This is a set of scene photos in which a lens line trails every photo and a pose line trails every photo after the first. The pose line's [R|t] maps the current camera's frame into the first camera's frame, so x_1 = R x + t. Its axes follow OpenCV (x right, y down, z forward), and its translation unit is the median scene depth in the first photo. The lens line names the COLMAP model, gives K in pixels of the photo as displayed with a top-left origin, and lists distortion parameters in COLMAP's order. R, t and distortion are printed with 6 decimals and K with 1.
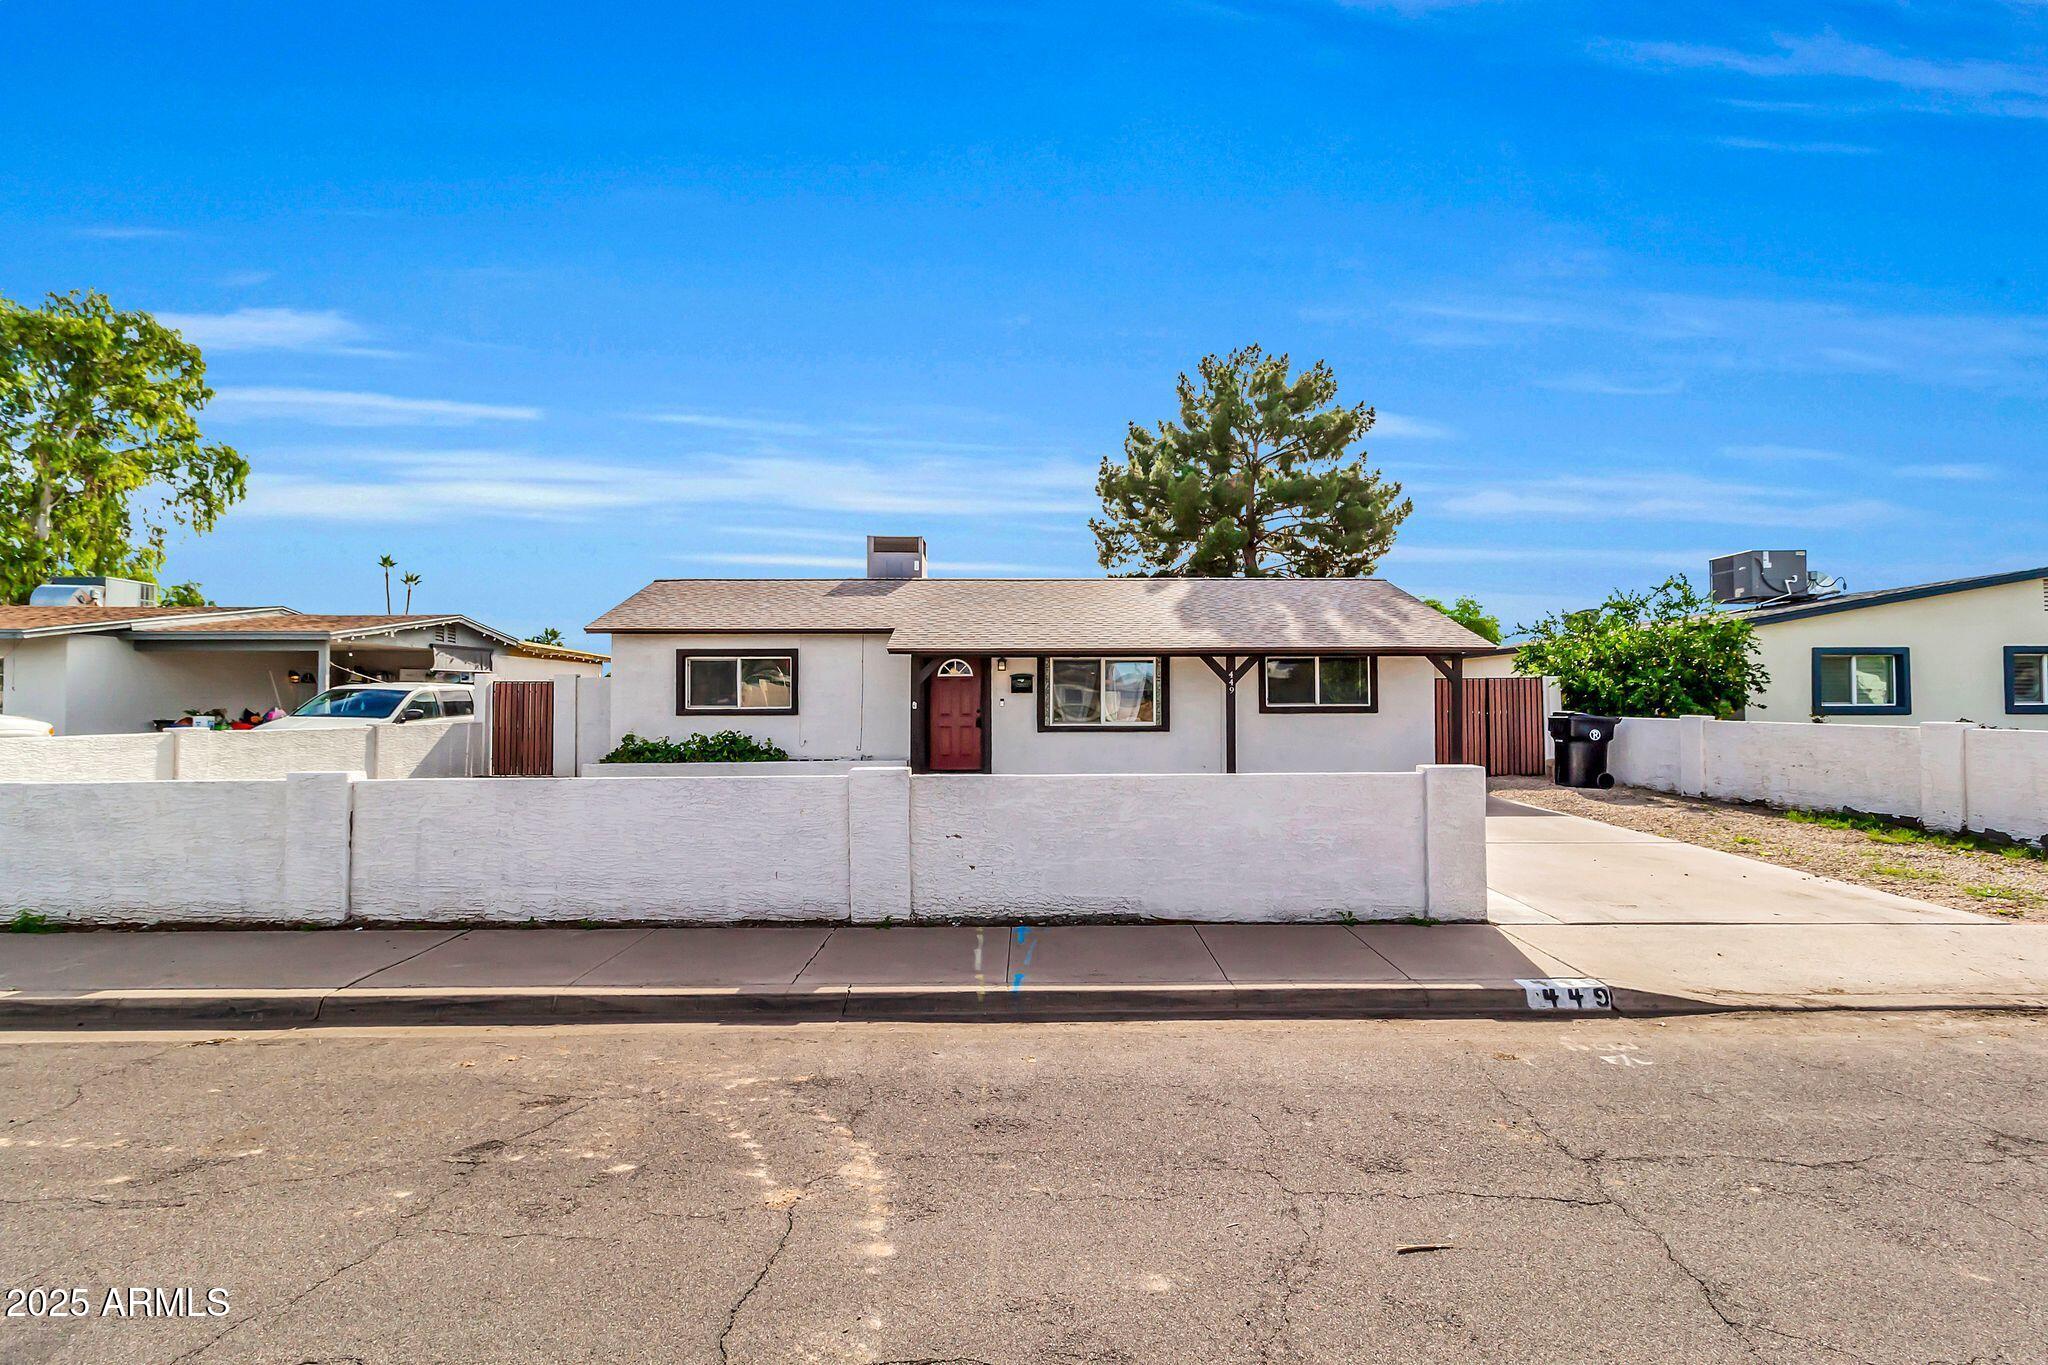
lens RADIAL K [[942.9, 0, 1021.2], [0, 942.9, 676.0], [0, 0, 1]] dist [0.000858, -0.000305]
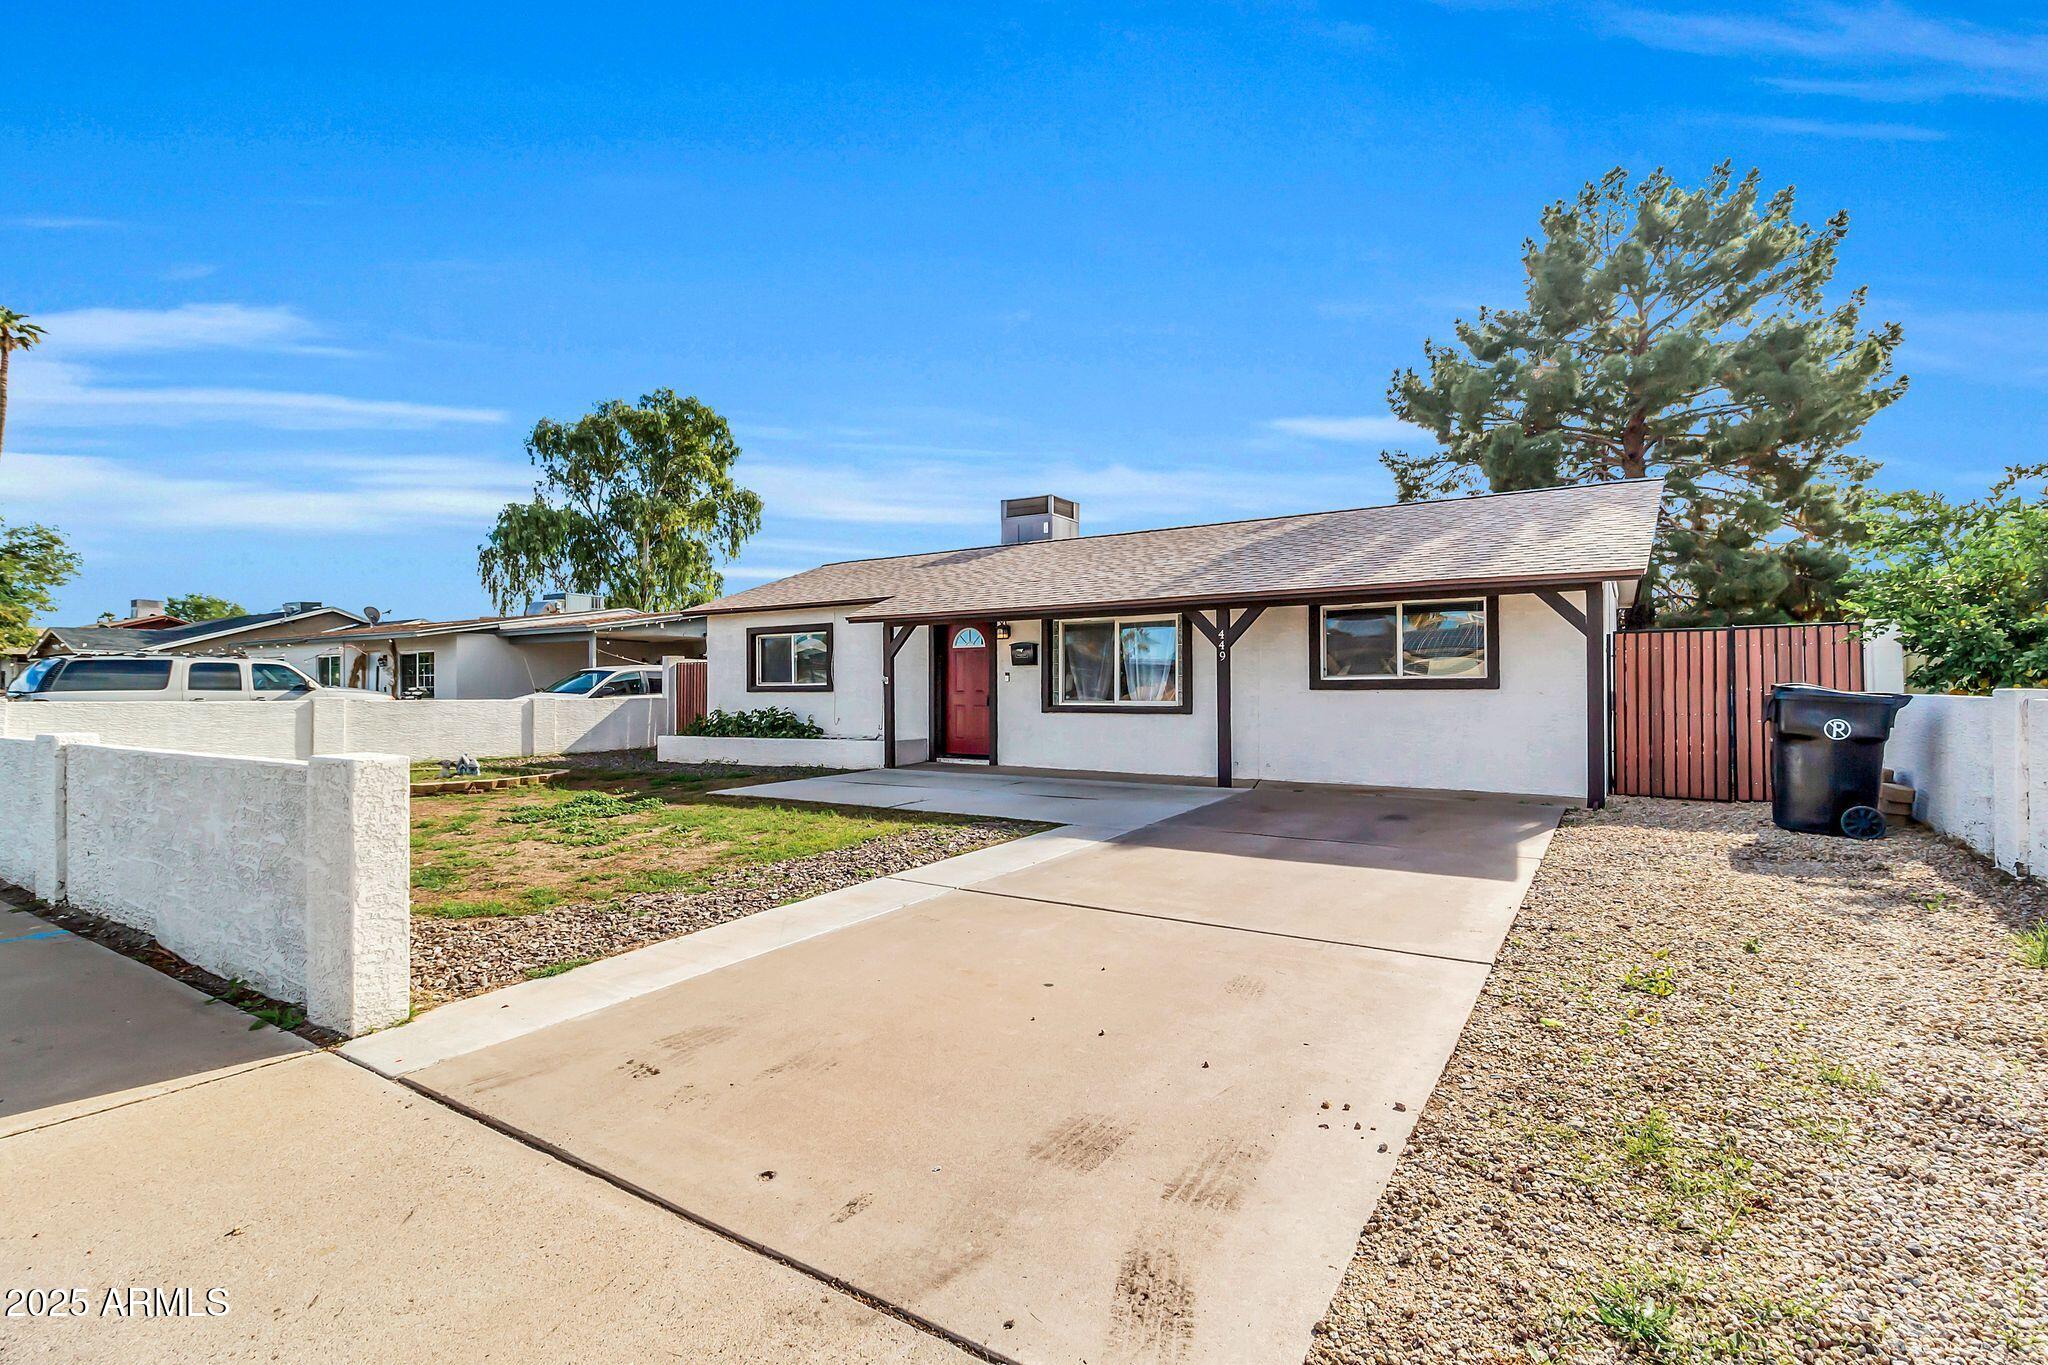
lens RADIAL K [[942.9, 0, 1021.2], [0, 942.9, 676.0], [0, 0, 1]] dist [0.000858, -0.000305]
pose [[0.836419, -0.008323, -0.548028, 0.450772], [0.015063, 0.999856, 0.007805, 0.020592], [0.547884, -0.014783, 0.836424, 0.299367]]
